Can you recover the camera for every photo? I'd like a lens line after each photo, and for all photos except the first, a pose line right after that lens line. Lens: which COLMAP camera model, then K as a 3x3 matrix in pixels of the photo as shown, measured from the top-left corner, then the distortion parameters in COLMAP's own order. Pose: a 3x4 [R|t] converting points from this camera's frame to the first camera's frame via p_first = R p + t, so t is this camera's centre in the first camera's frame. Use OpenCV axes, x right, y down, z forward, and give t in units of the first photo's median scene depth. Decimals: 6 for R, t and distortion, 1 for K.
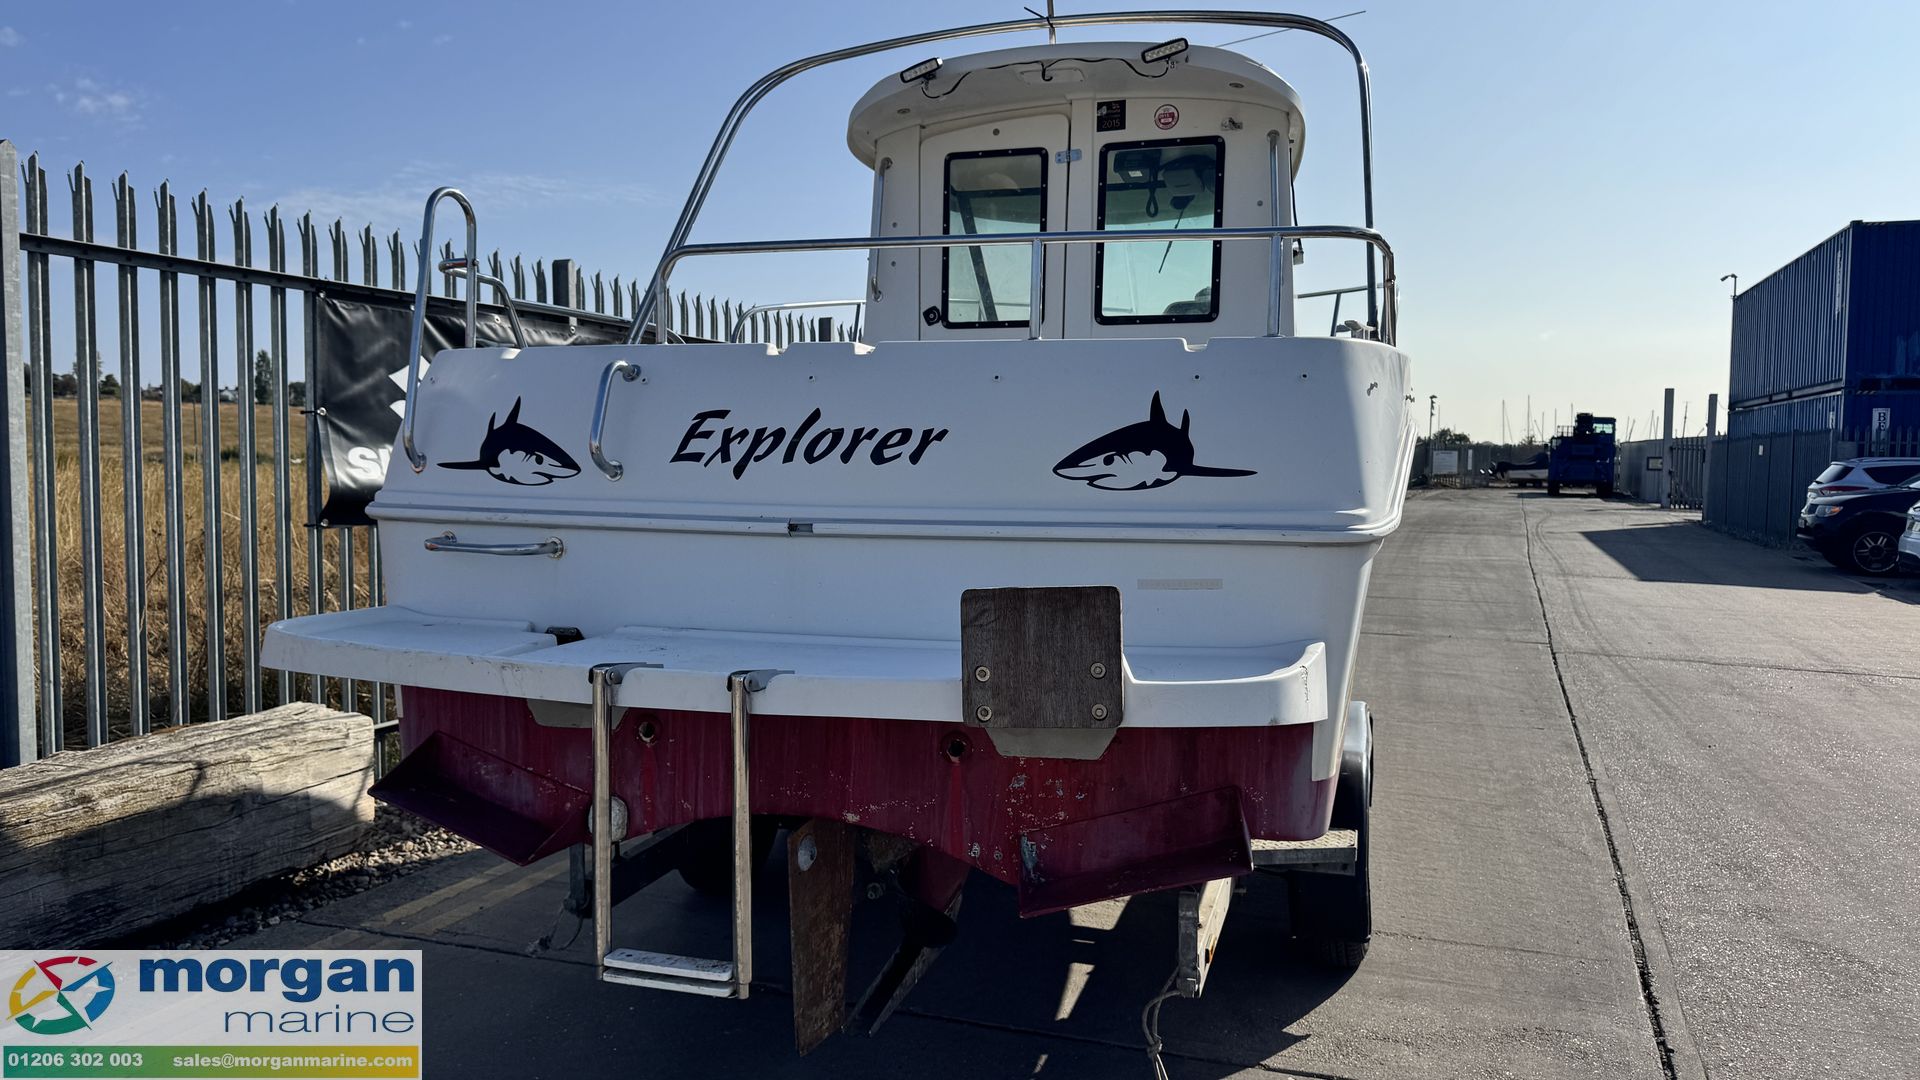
lens RADIAL K [[1355.6, 0, 961.5], [0, 1355.6, 539.0], [0, 0, 1]] dist [0.088813, -0.111211]
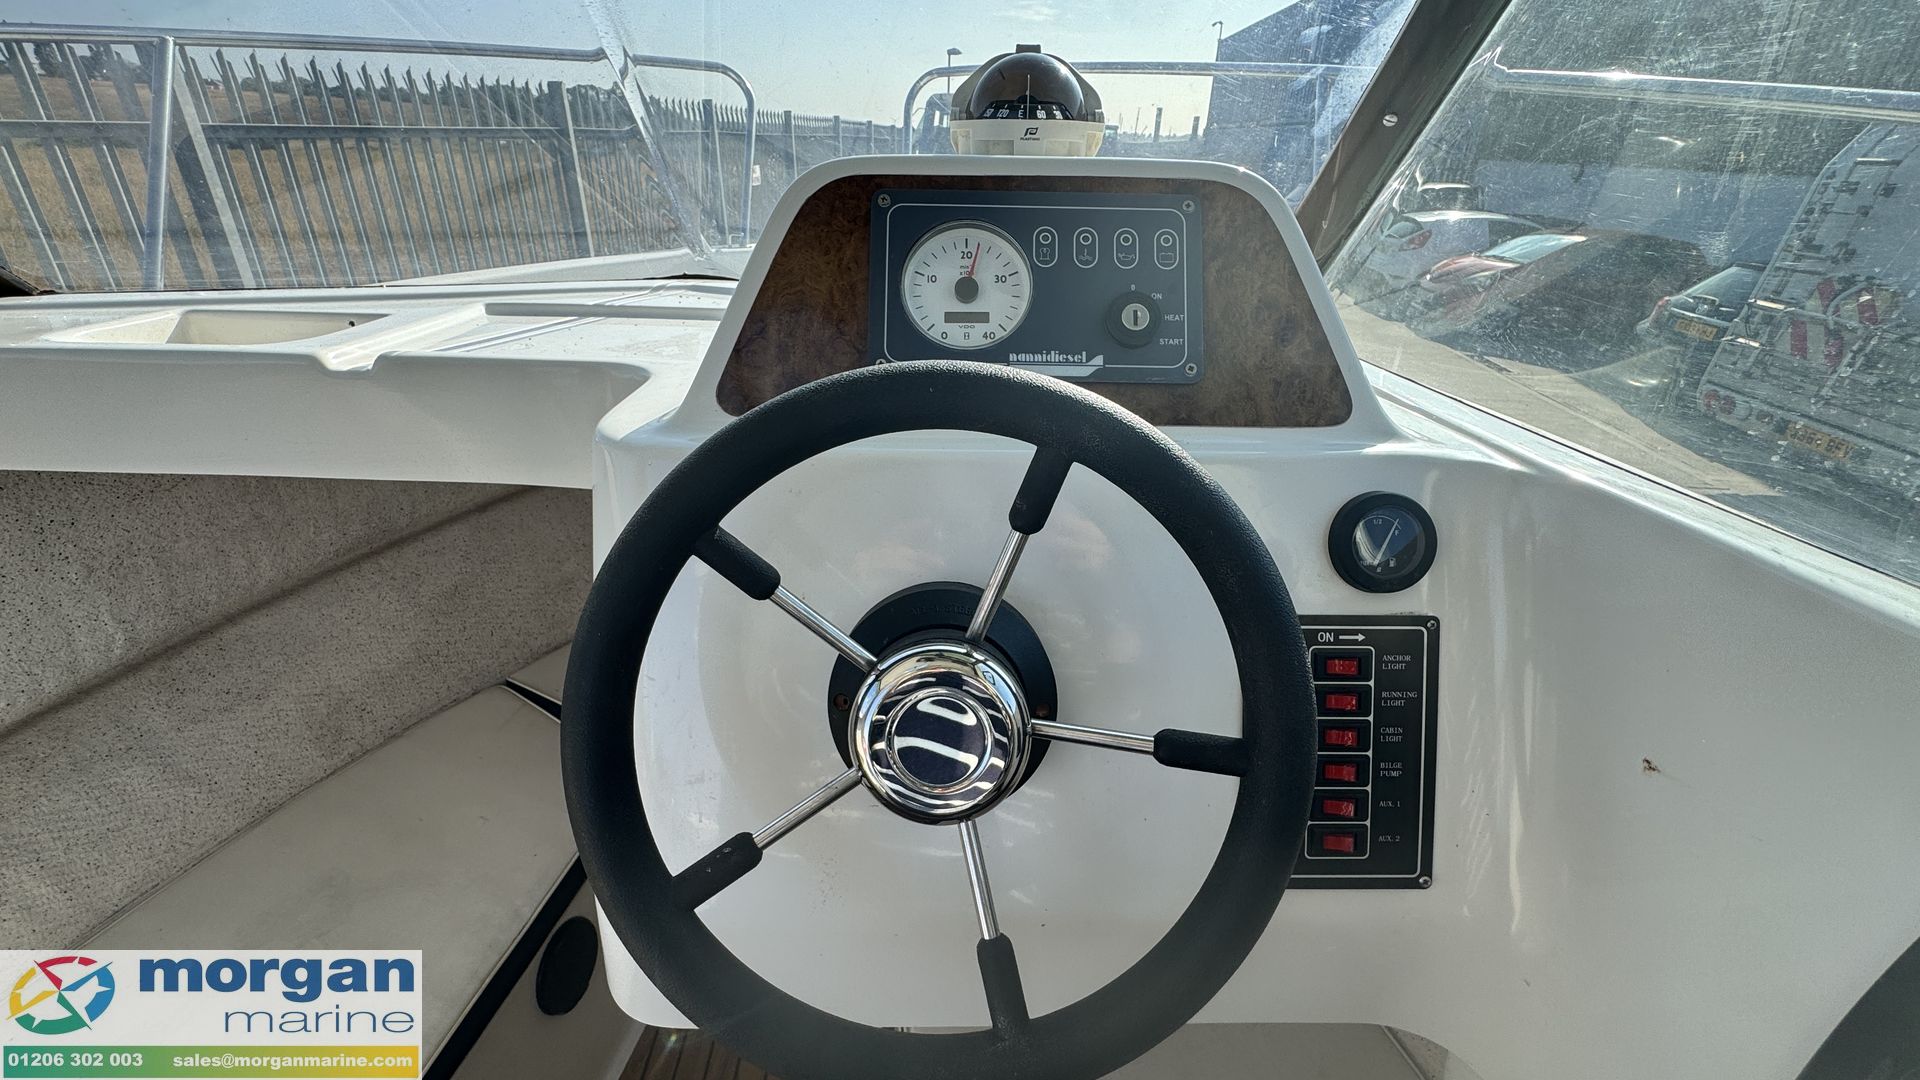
lens RADIAL K [[809.1, 0, 956.4], [0, 809.1, 535.4], [0, 0, 1]] dist [-0.002946, 0.000048]
pose [[0.957313, -0.113540, 0.265819, 0.180371], [0.000960, 0.920867, 0.389876, -0.219039], [-0.289050, -0.372978, 0.881667, 1.154177]]
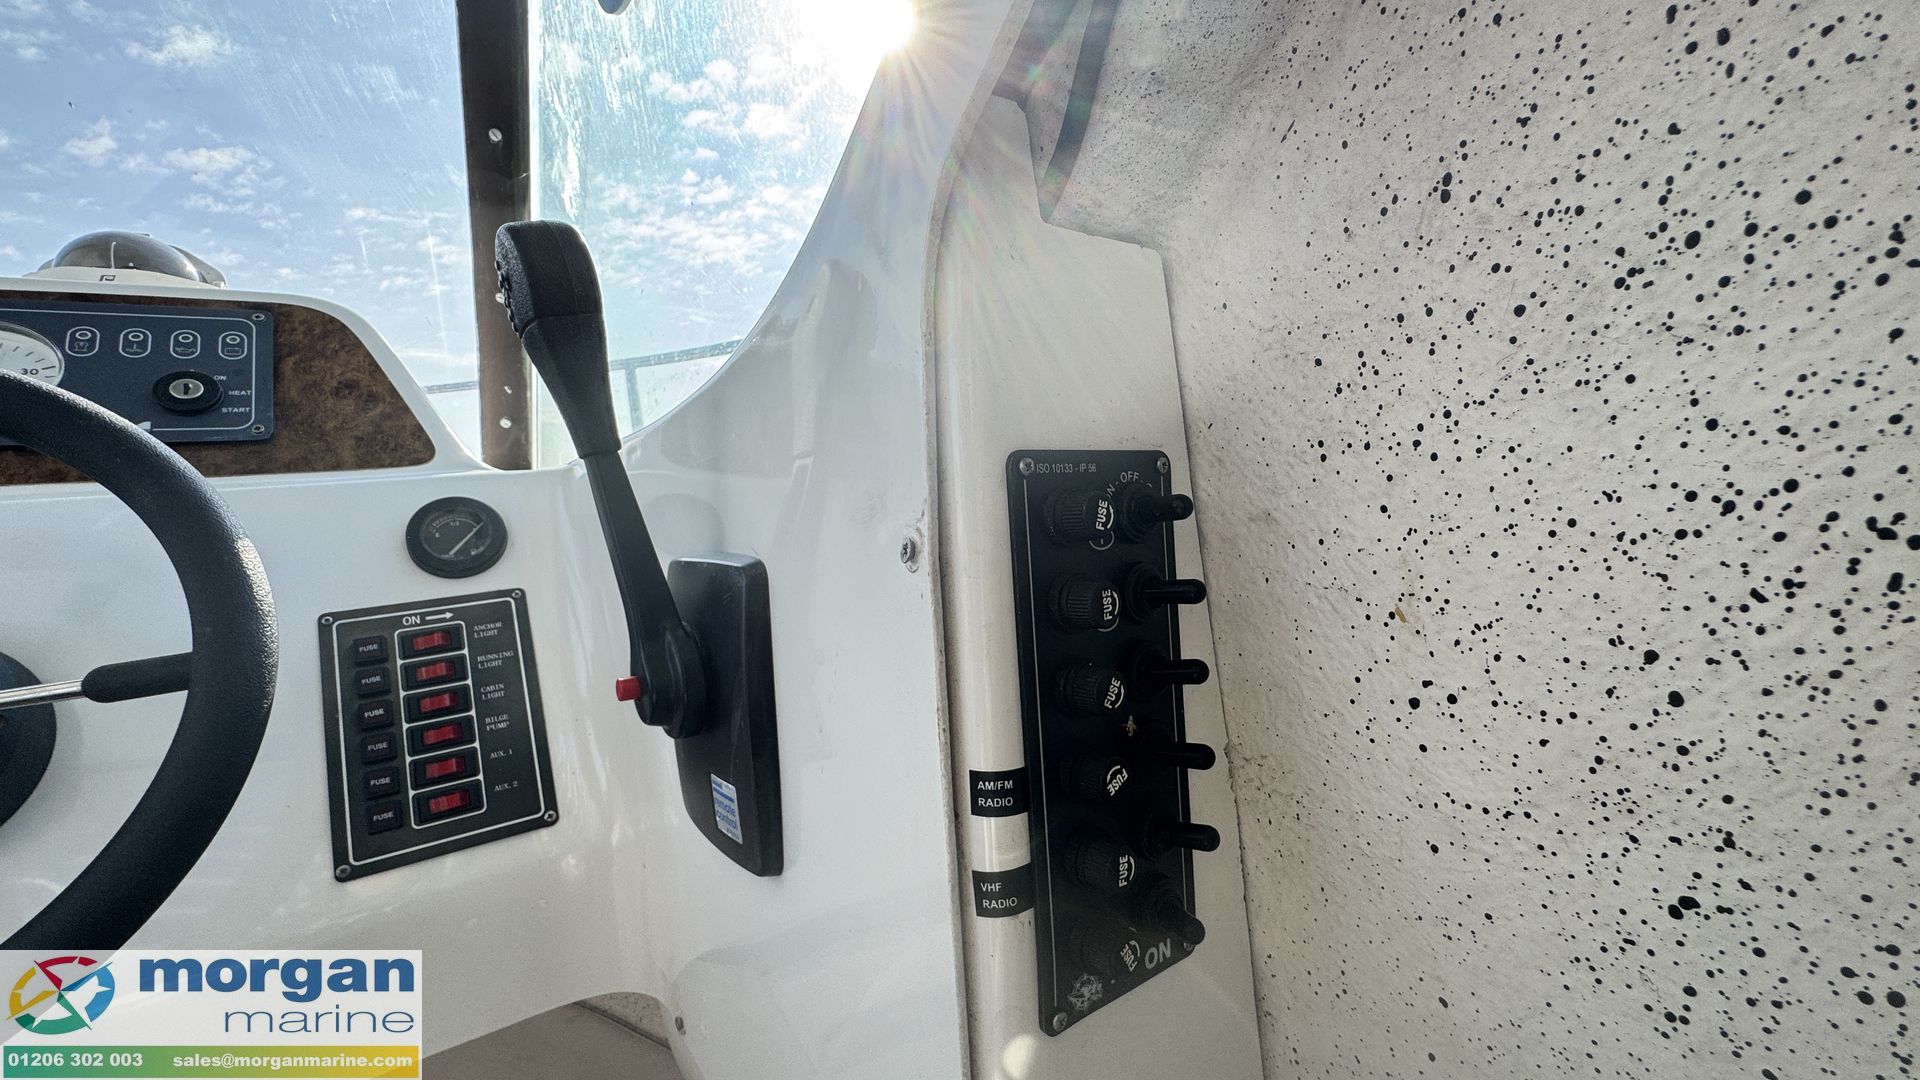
lens RADIAL K [[768.2, 0, 959.5], [0, 768.2, 537.9], [0, 0, 1]] dist [-0.005085, 0.000714]
pose [[0.643568, -0.094431, 0.759541, 0.219987], [0.122459, 0.992280, 0.019606, -0.170876], [-0.755529, 0.080395, 0.650164, 1.095554]]
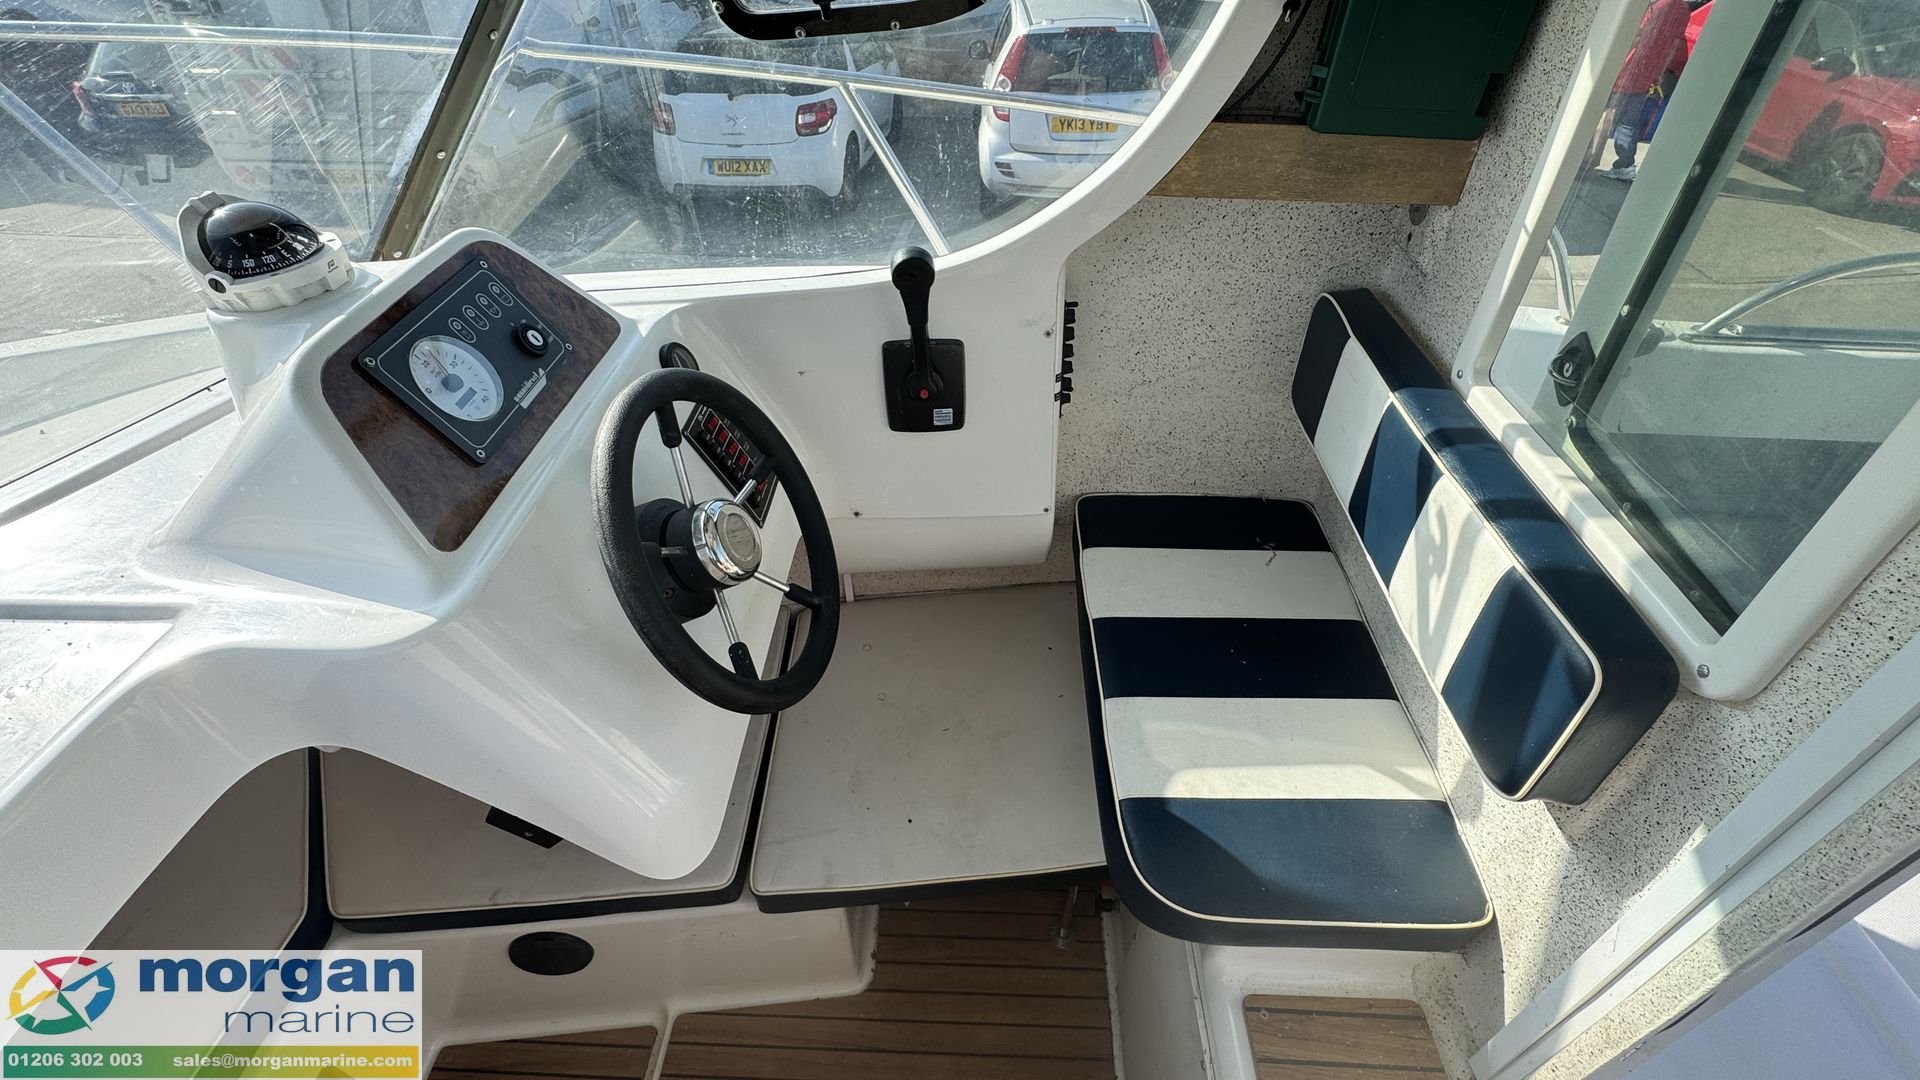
lens RADIAL K [[809.1, 0, 958.9], [0, 809.1, 536.5], [0, 0, 1]] dist [-0.002946, 0.000048]
pose [[-0.246864, -0.638880, 0.728623, 0.059605], [0.075660, 0.736891, 0.671764, -0.281651], [-0.966092, 0.220962, -0.133574, 1.196551]]
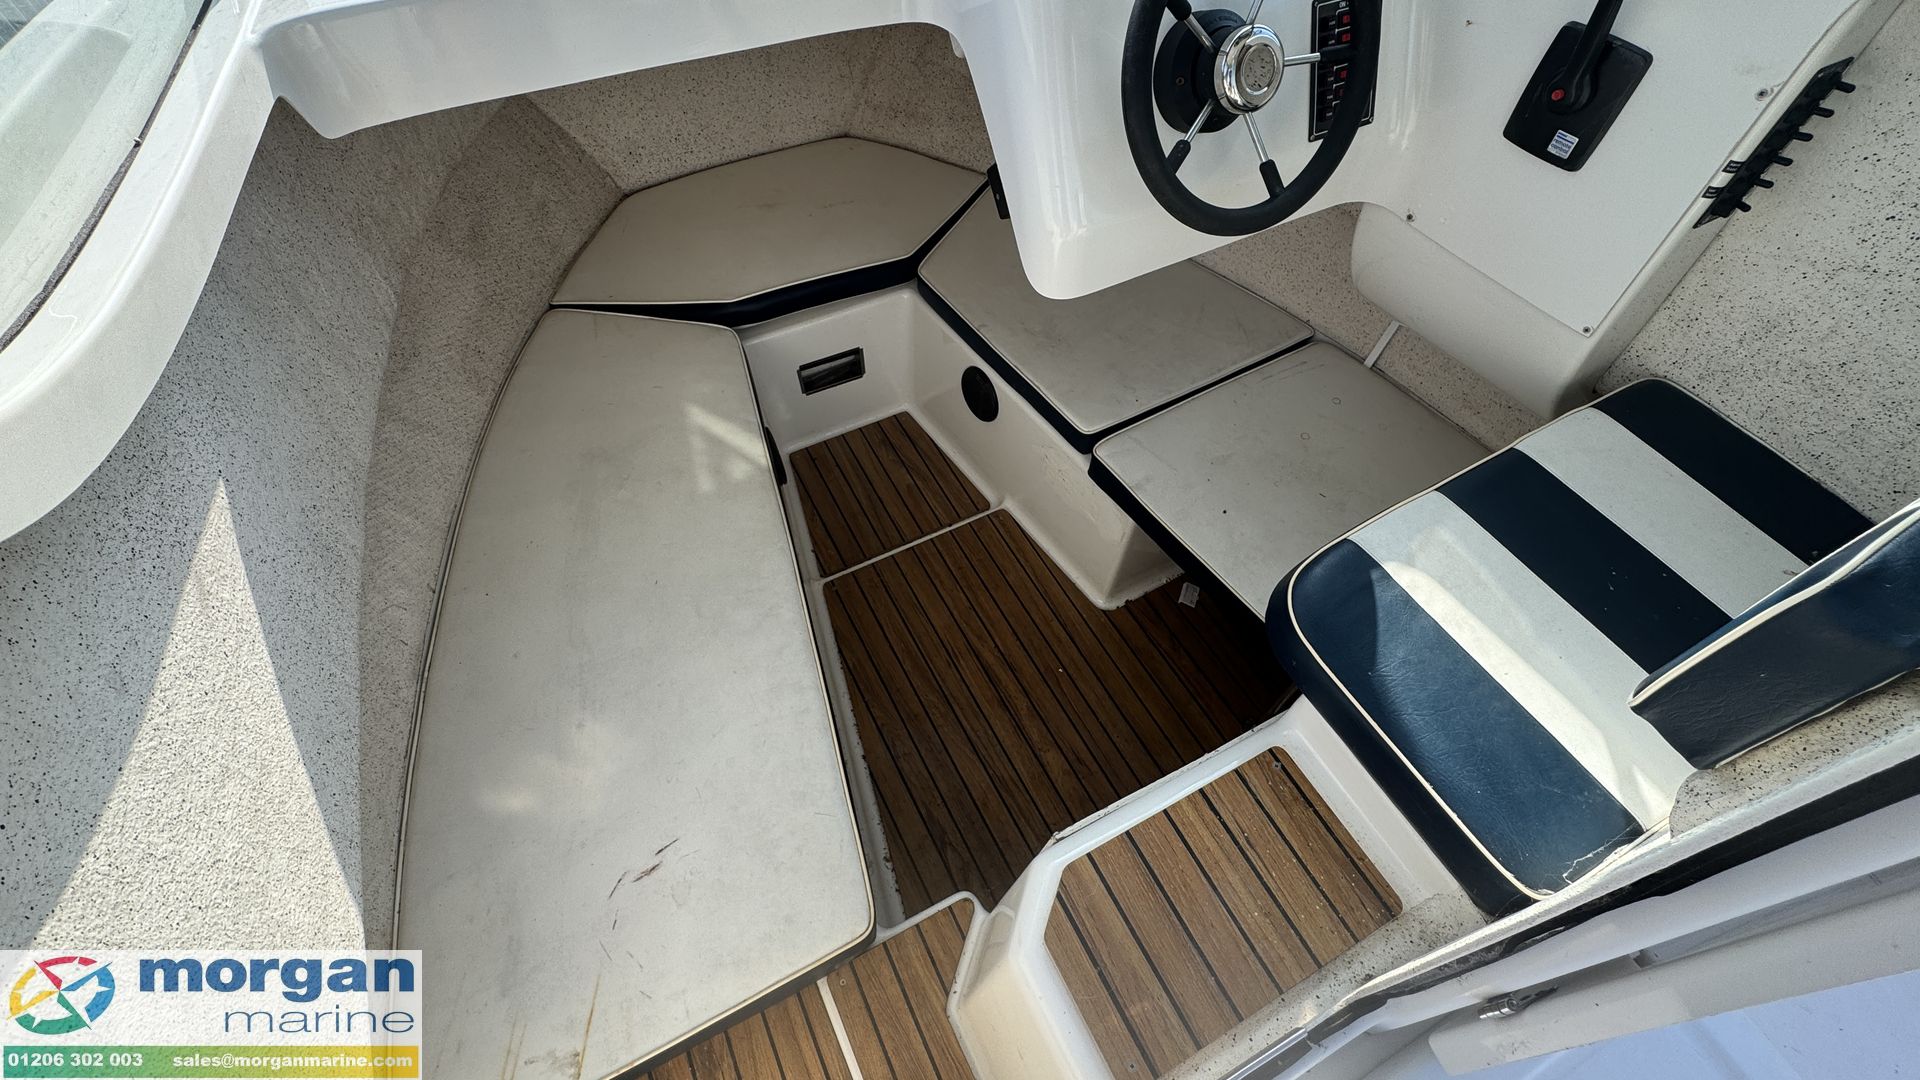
lens RADIAL K [[809.1, 0, 960.8], [0, 809.1, 537.2], [0, 0, 1]] dist [-0.002946, 0.000048]
pose [[0.719252, -0.559763, 0.411512, 0.002863], [0.036070, 0.621606, 0.782500, -0.253117], [-0.693813, -0.547971, 0.467282, 1.115809]]
